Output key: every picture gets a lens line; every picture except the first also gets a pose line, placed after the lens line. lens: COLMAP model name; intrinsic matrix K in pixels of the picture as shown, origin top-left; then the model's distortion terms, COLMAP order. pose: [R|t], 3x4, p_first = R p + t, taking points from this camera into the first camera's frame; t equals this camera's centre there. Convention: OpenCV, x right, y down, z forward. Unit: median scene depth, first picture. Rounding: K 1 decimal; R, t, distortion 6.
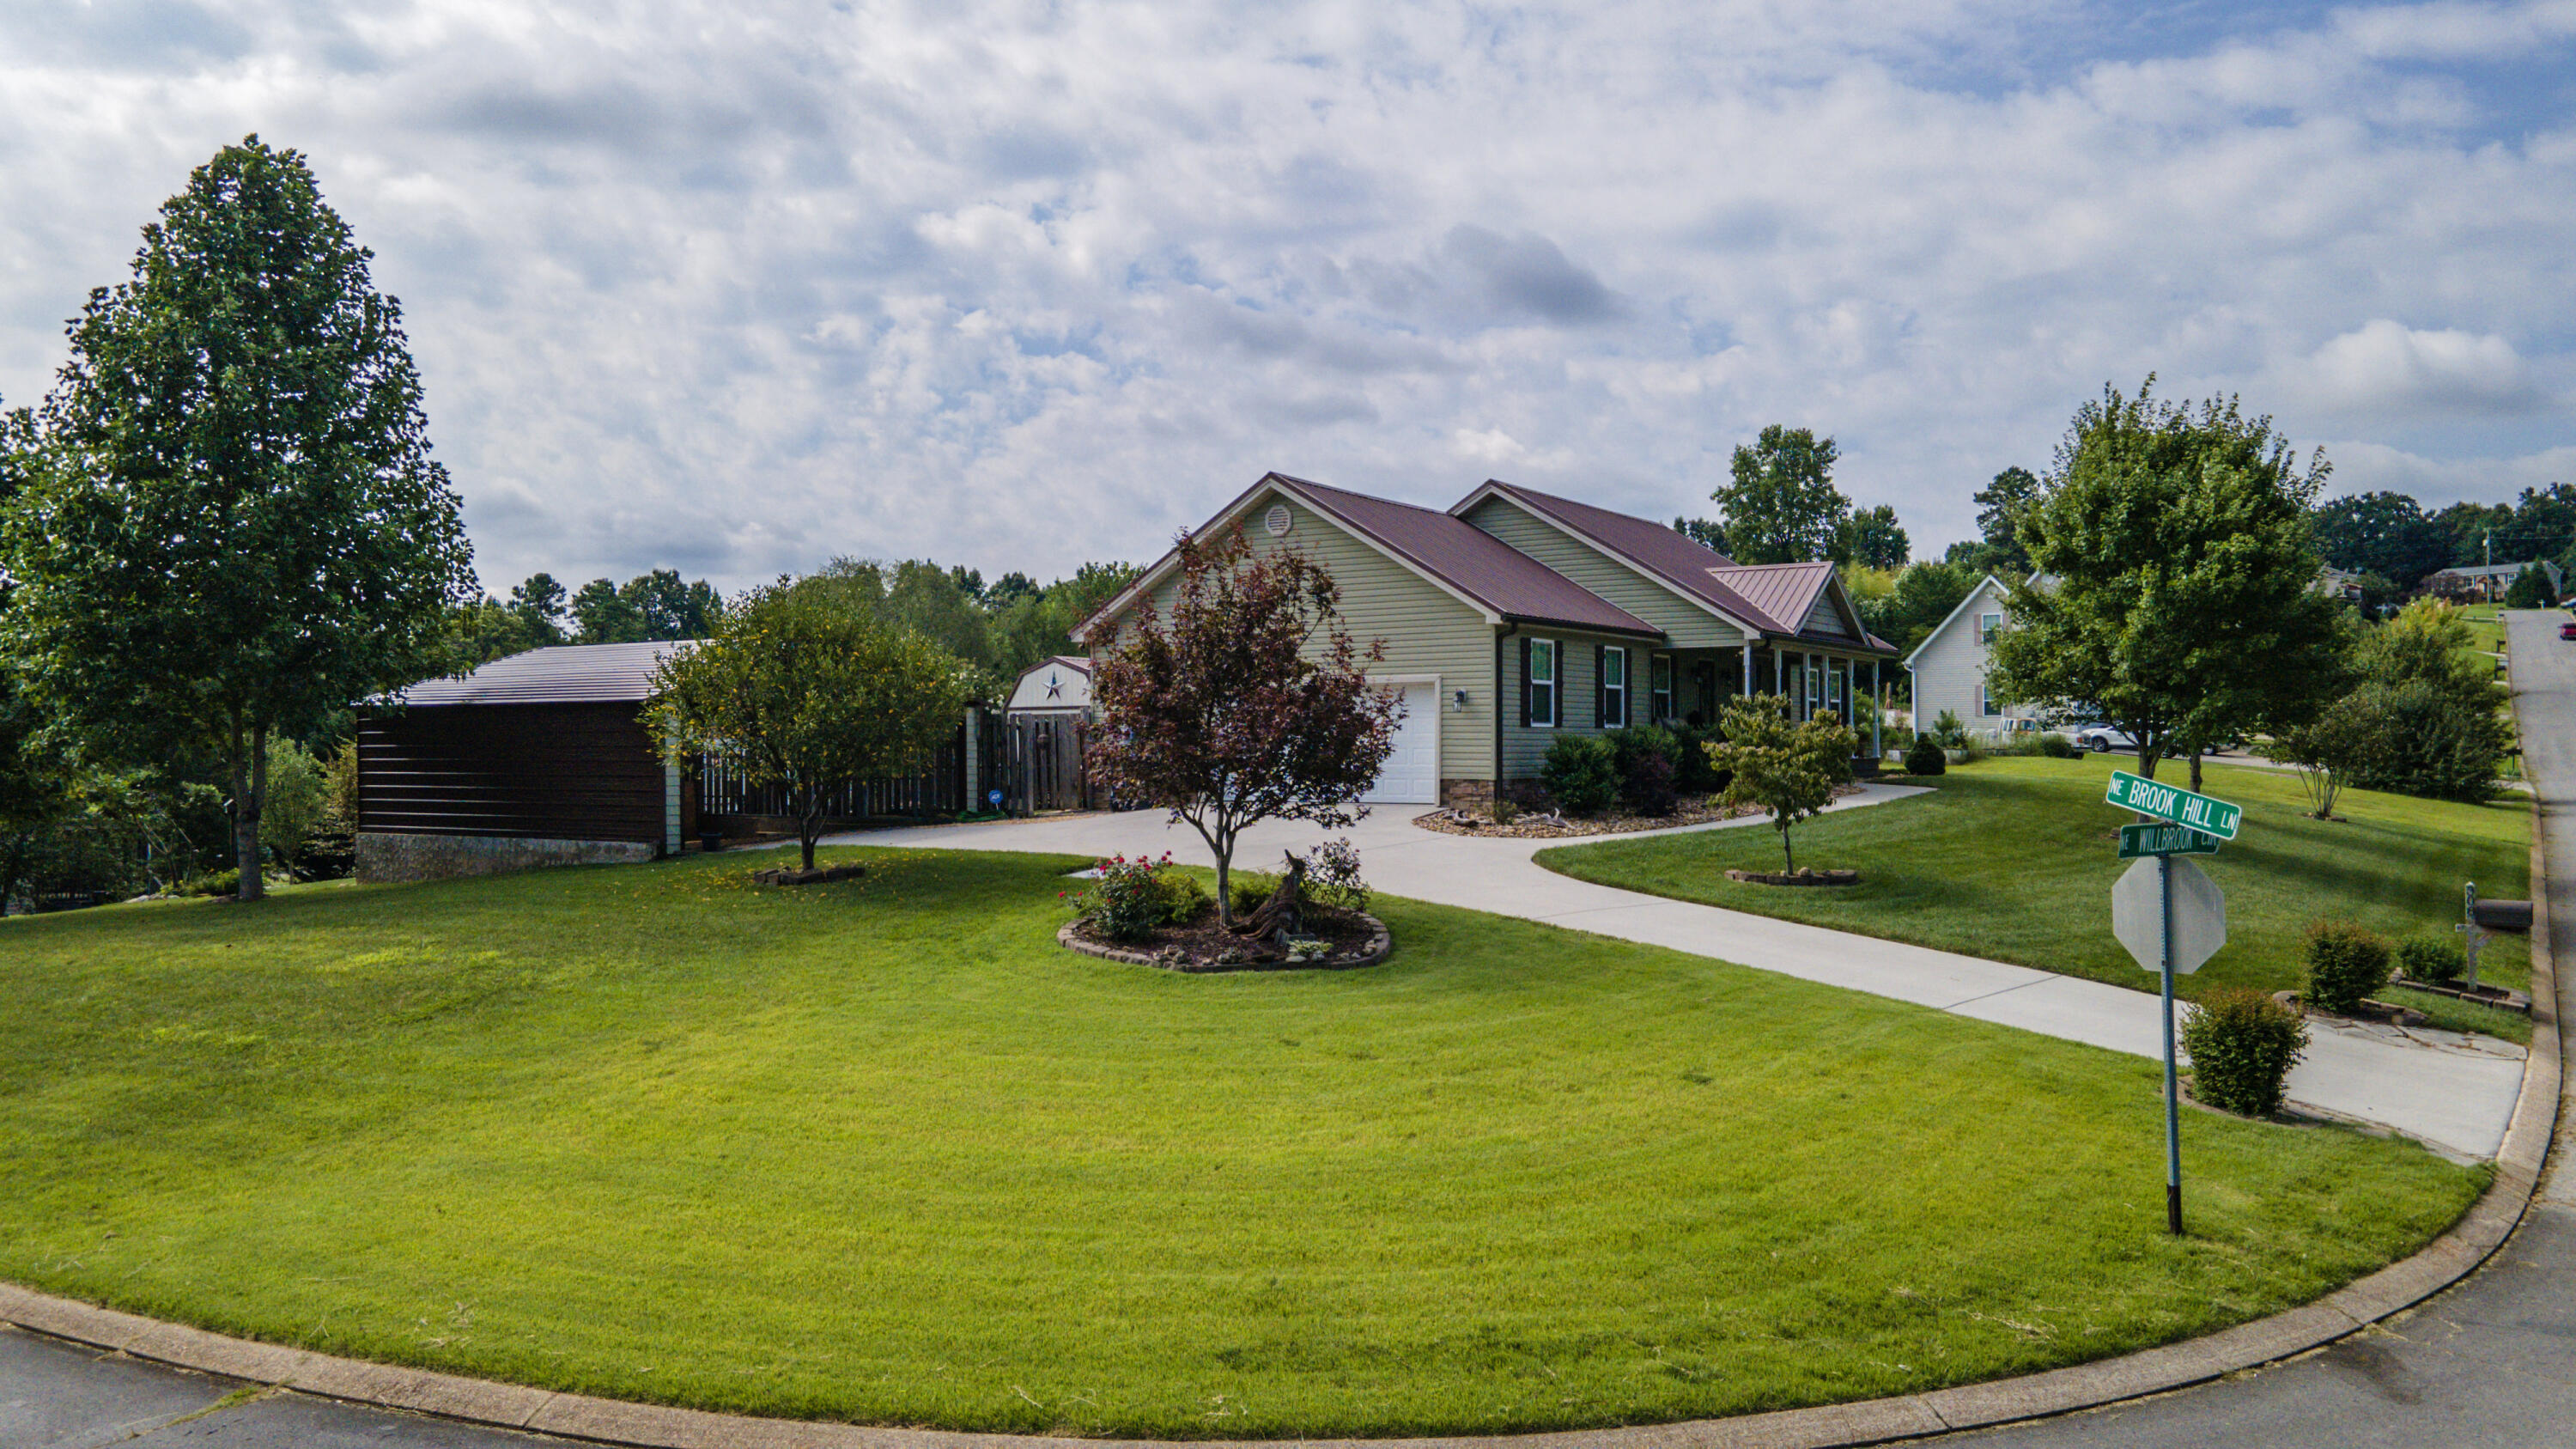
lens RADIAL K [[1866.0, 0, 1288.0], [0, 1866.0, 724.5], [0, 0, 1]] dist [0.005620, 0.069723]
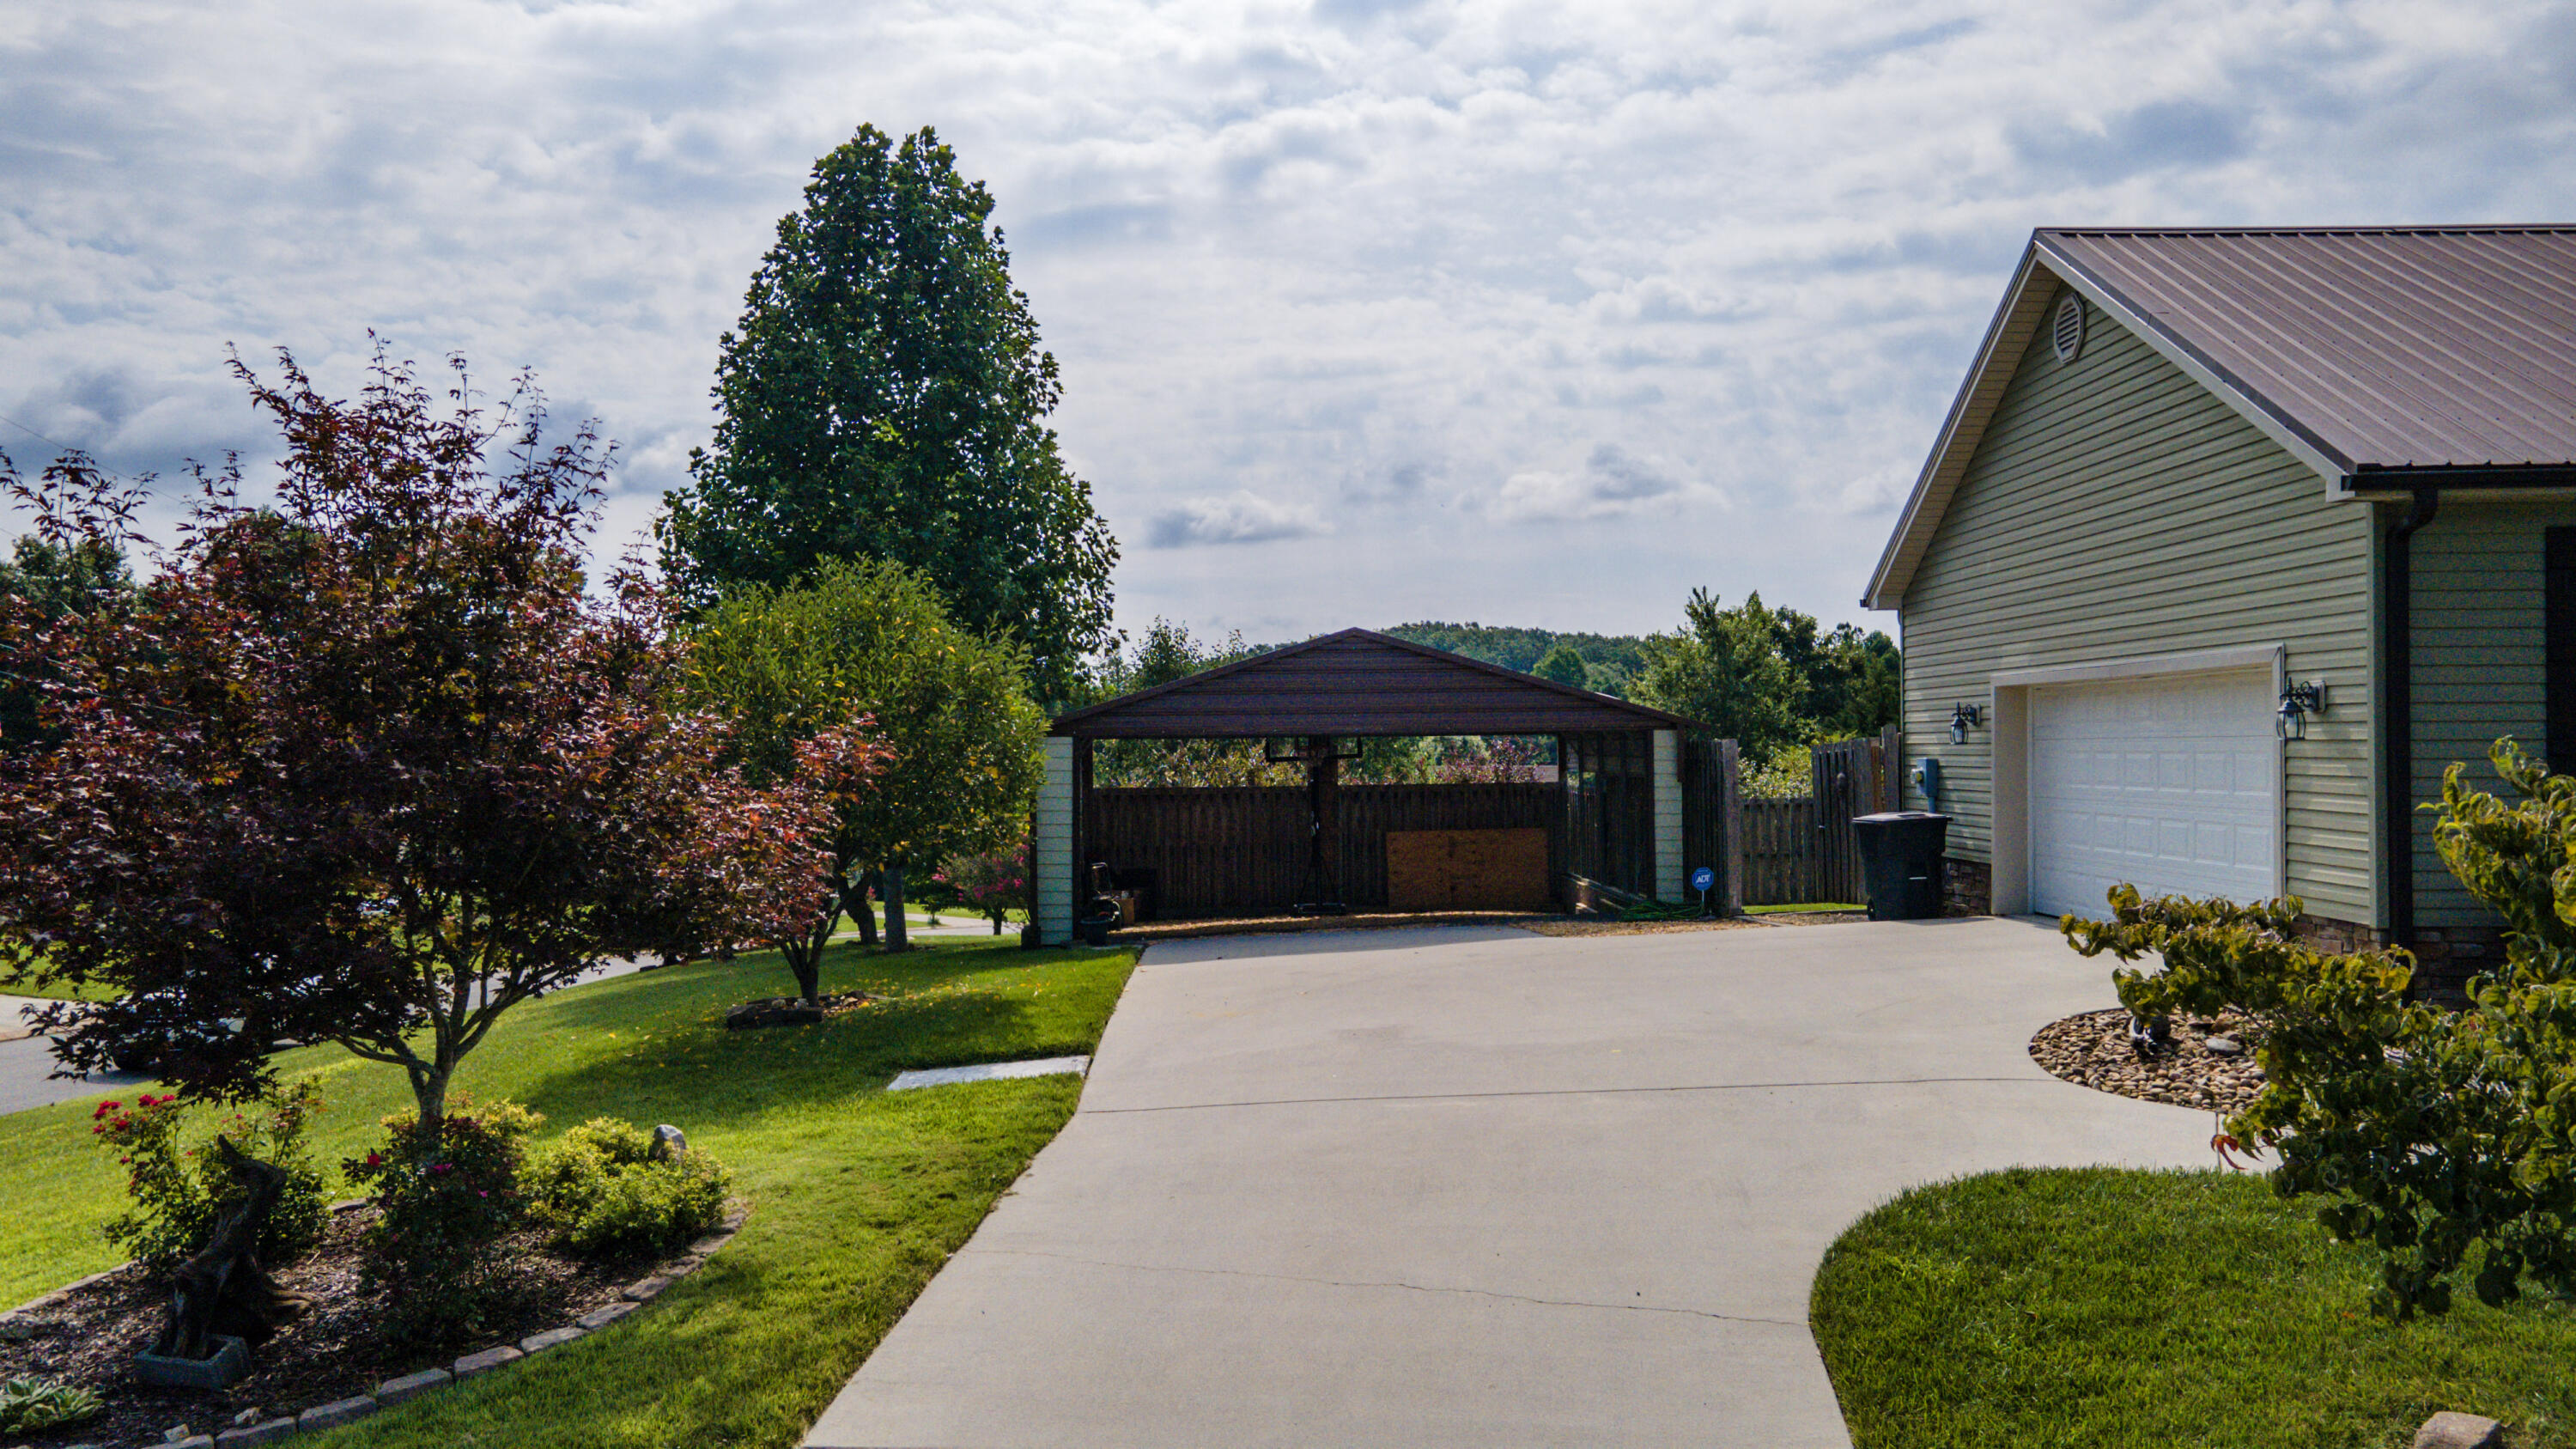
lens RADIAL K [[1858.6, 0, 1278.8], [0, 1858.6, 721.6], [0, 0, 1]] dist [0.022451, 0.003592]
pose [[0.551330, -0.011516, -0.834208, 0.233305], [0.016954, 0.999853, -0.002598, -0.010191], [0.834115, -0.012711, 0.551444, 0.479809]]
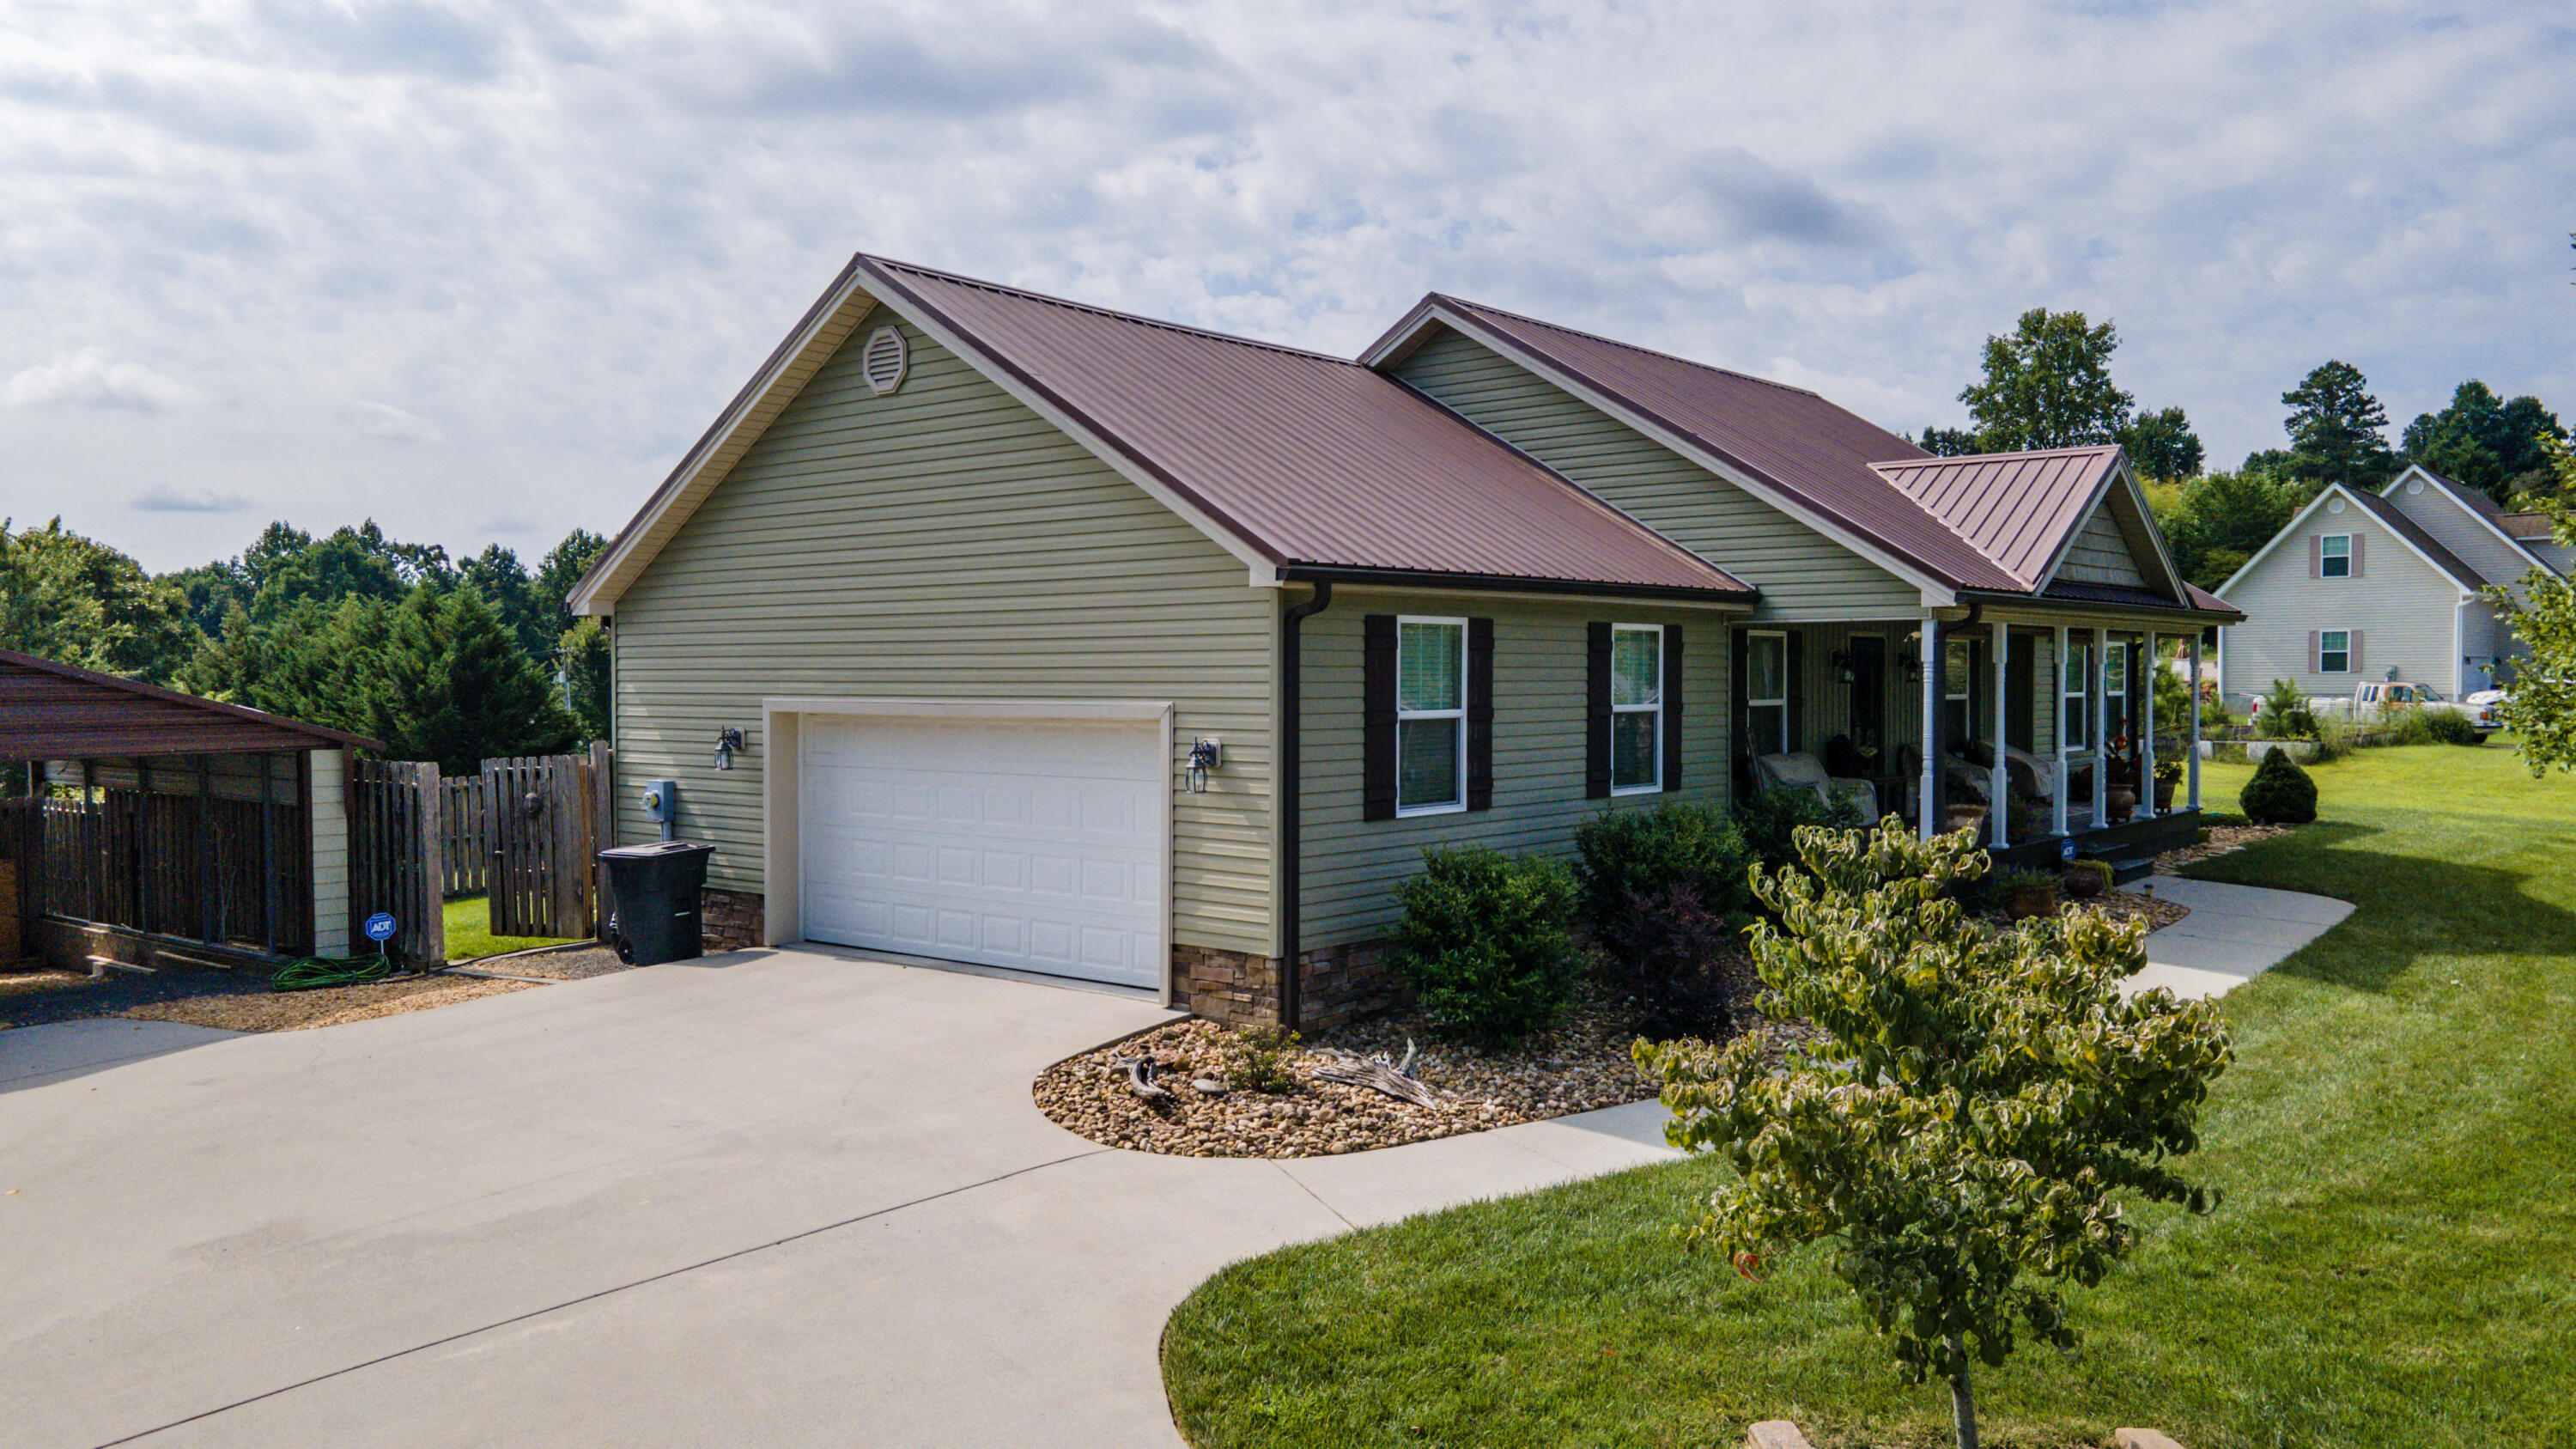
lens RADIAL K [[1871.8, 0, 1297.7], [0, 1871.8, 721.4], [0, 0, 1]] dist [0.021709, 0.053137]
pose [[0.992765, 0.004280, -0.119998, 0.129051], [0.000237, 0.999293, 0.037607, -0.030746], [0.120074, -0.037363, 0.992062, 0.452901]]
